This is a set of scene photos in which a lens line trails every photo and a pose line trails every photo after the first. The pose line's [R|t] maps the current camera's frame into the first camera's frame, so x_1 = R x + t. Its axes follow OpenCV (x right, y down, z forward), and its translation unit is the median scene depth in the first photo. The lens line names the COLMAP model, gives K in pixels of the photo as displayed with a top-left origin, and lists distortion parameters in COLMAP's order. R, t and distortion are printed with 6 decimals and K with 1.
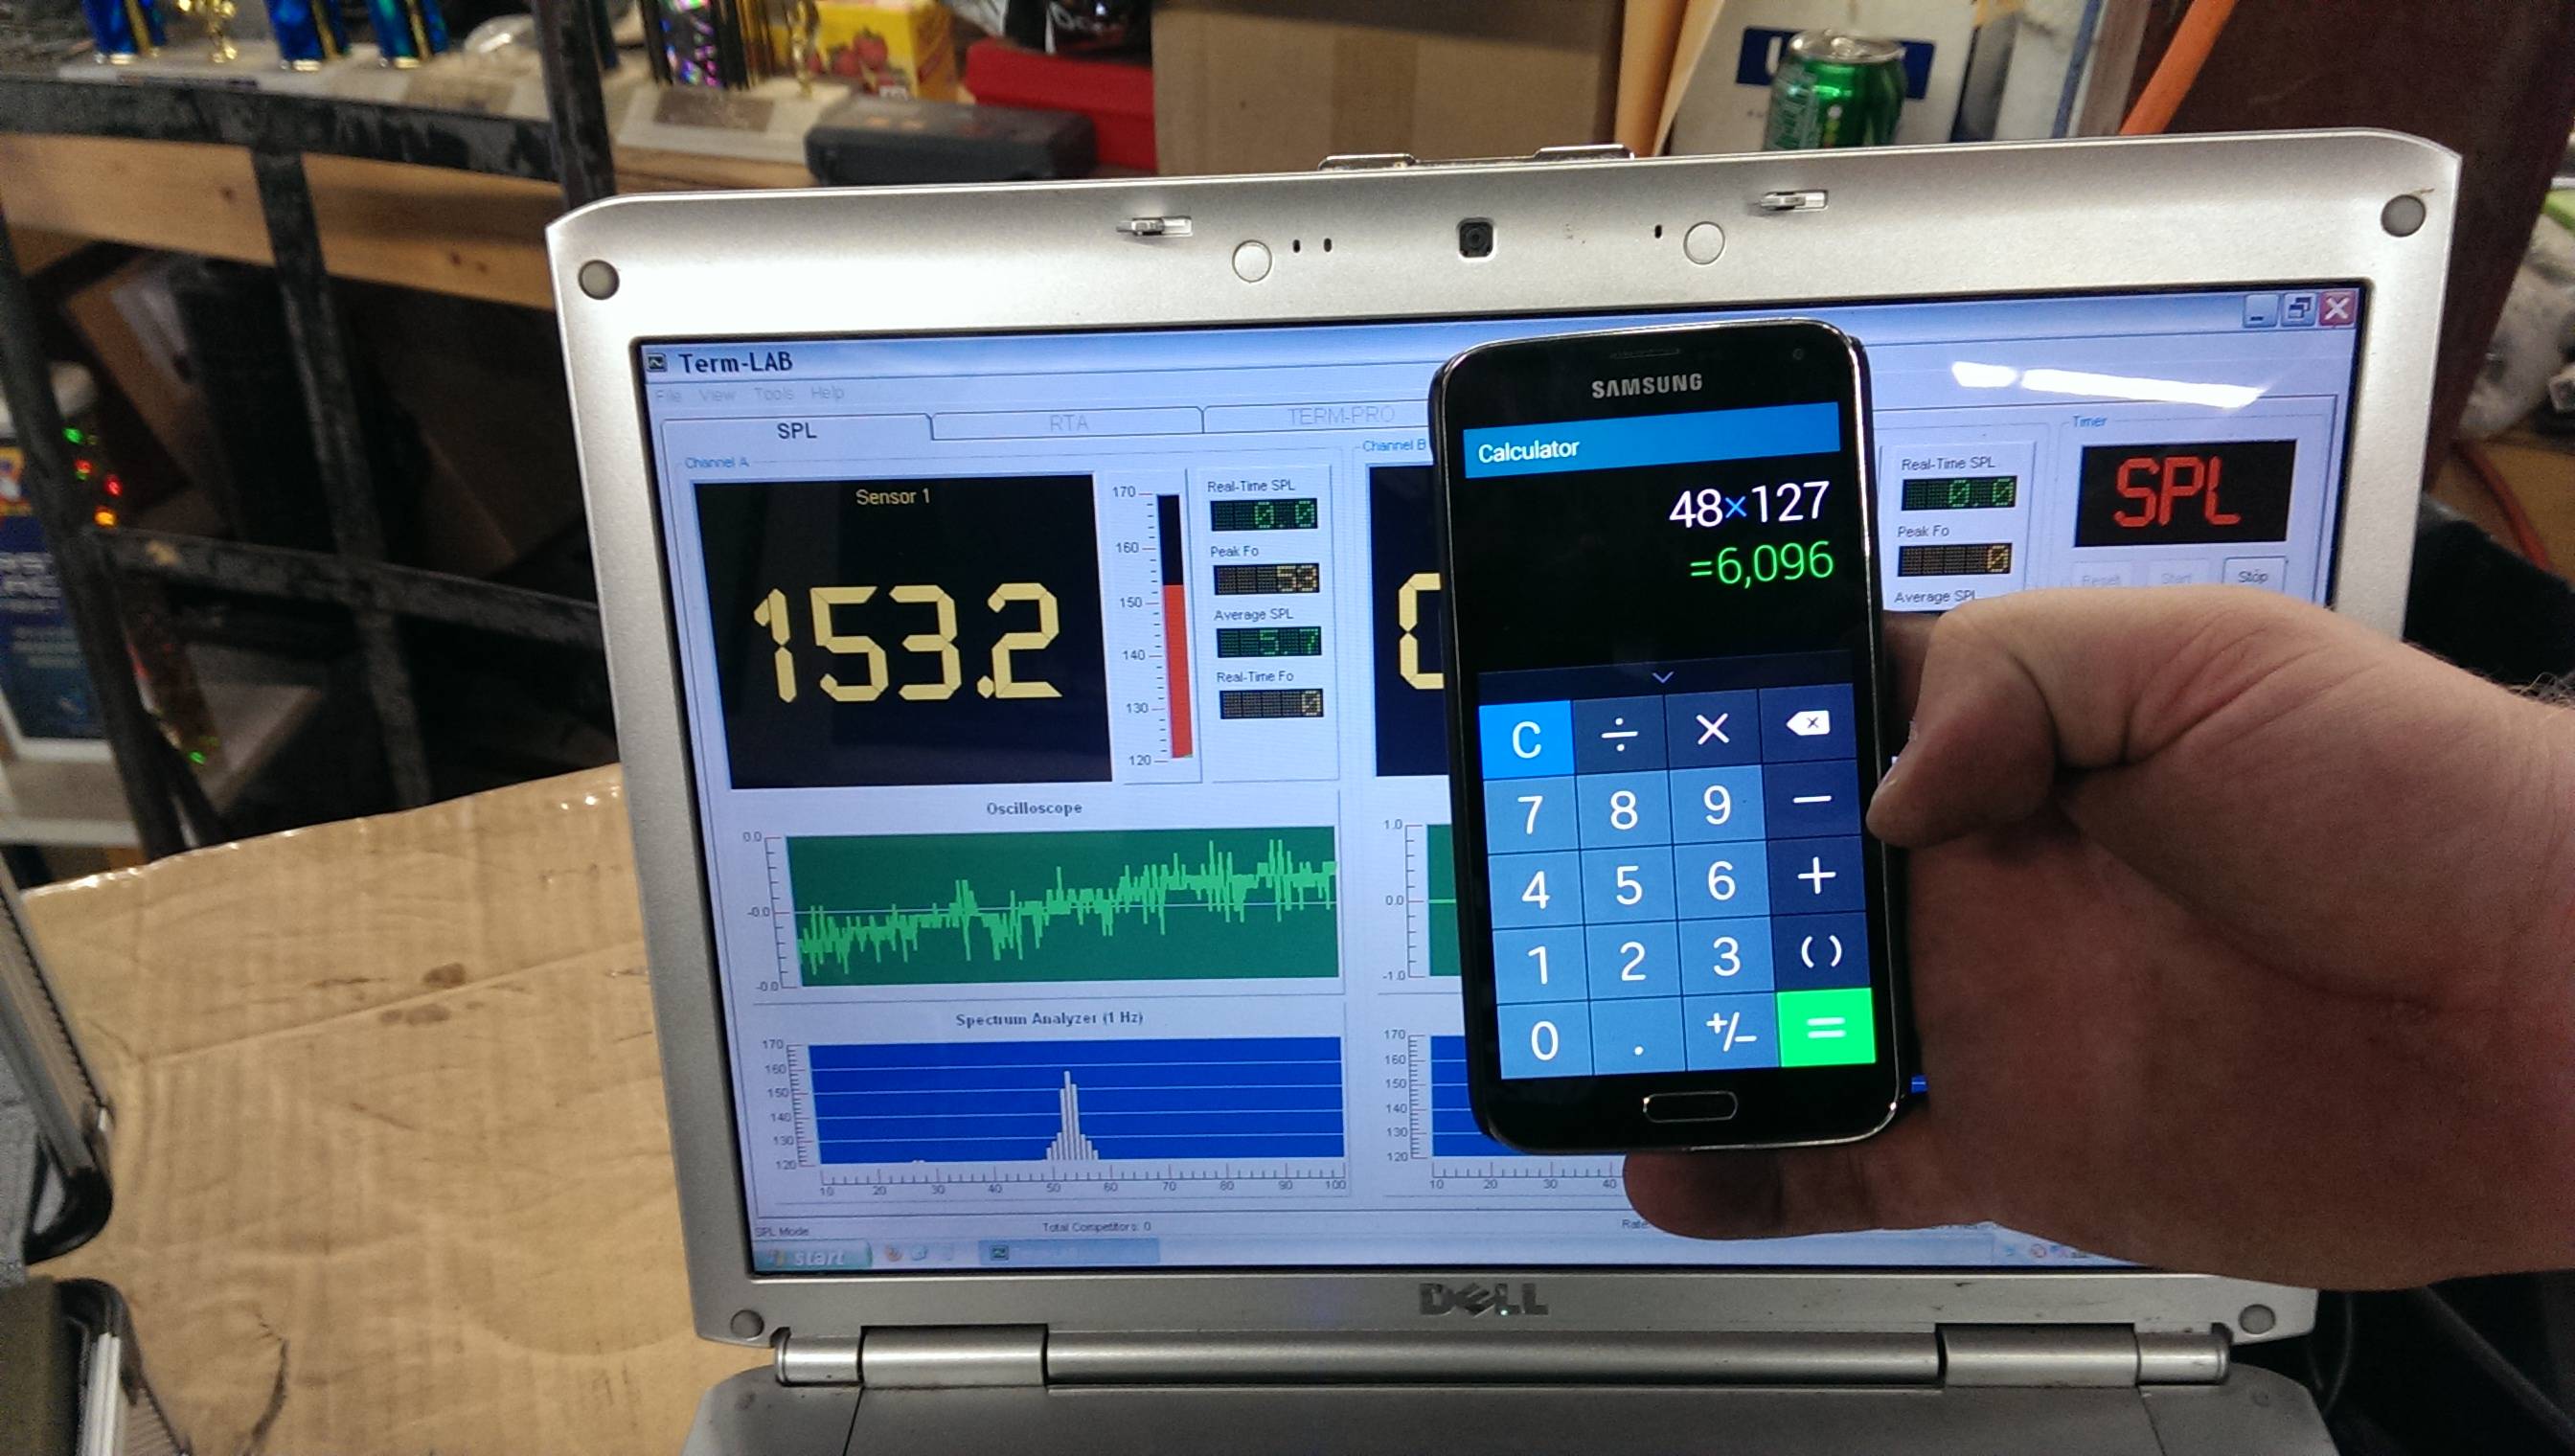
lens RADIAL K [[1859.1, 0, 1290.5], [0, 1859.1, 721.4], [0, 0, 1]] dist [0.086441, -0.122117]
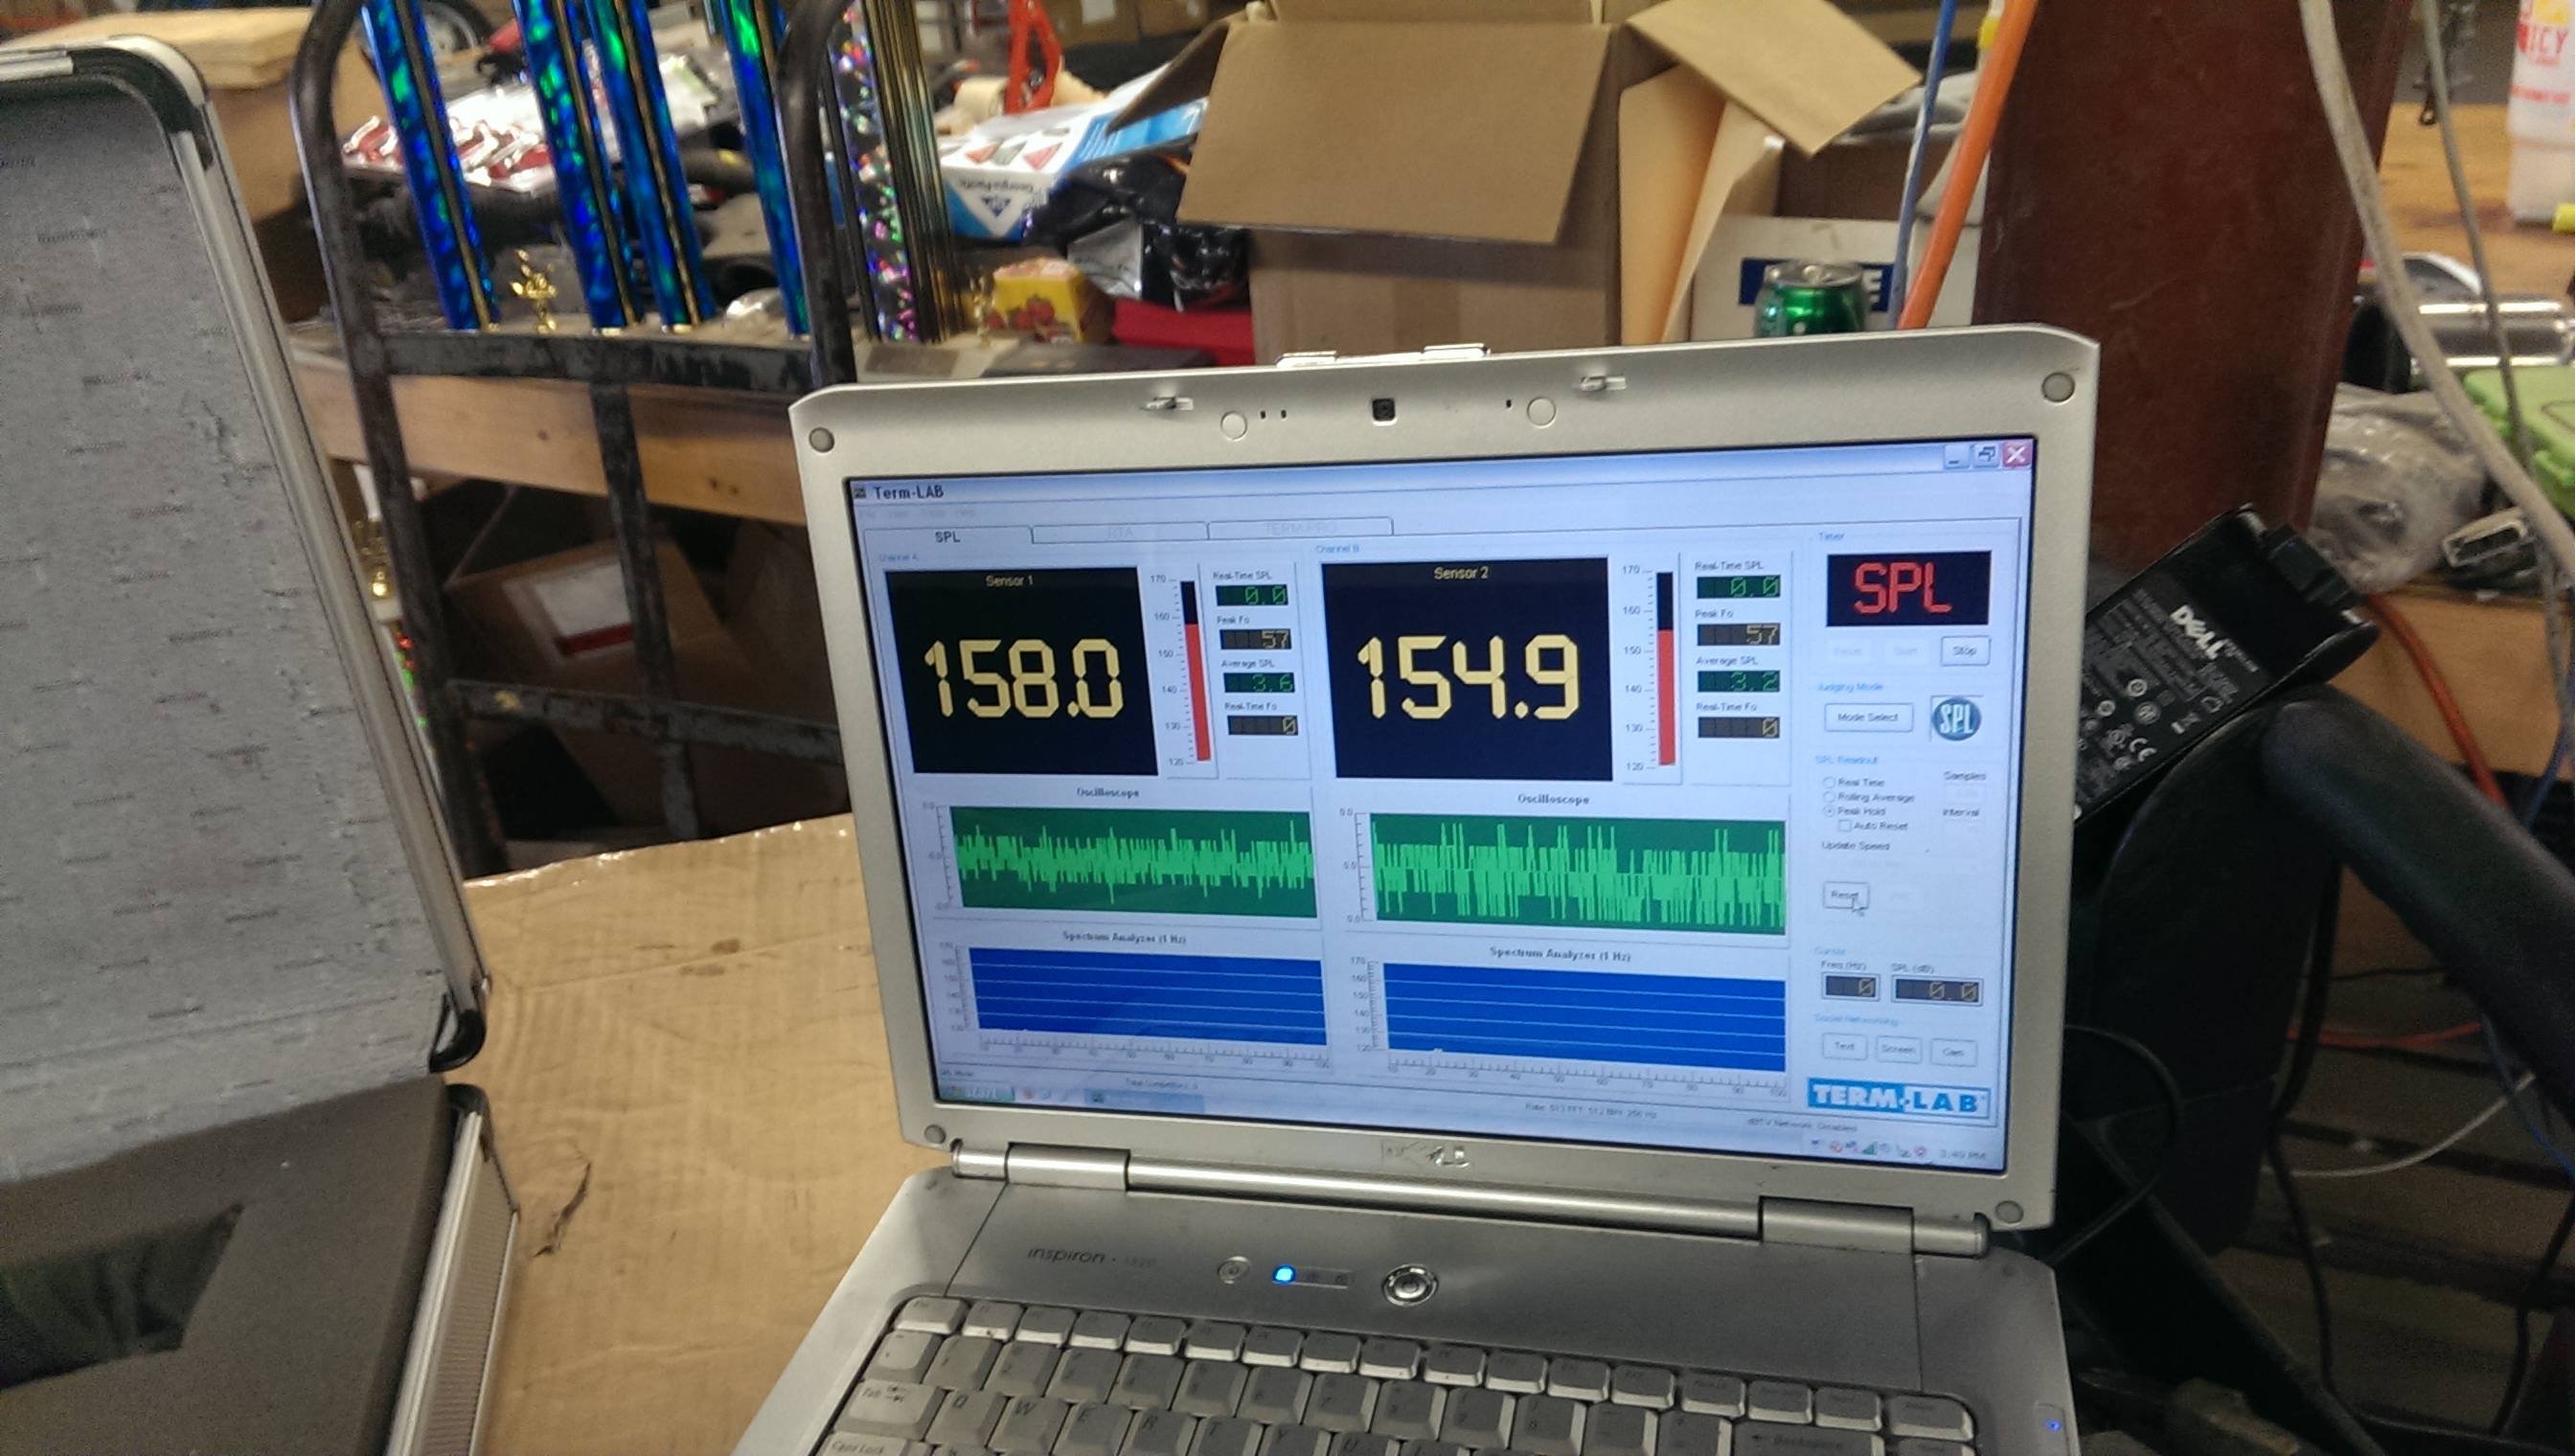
lens RADIAL K [[1859.1, 0, 1298.8], [0, 1859.1, 721.8], [0, 0, 1]] dist [0.086441, -0.122117]
pose [[0.976441, 0.022940, -0.214563, 0.306447], [-0.014646, 0.999086, 0.040165, -0.066445], [0.215288, -0.036077, 0.975884, -0.366374]]
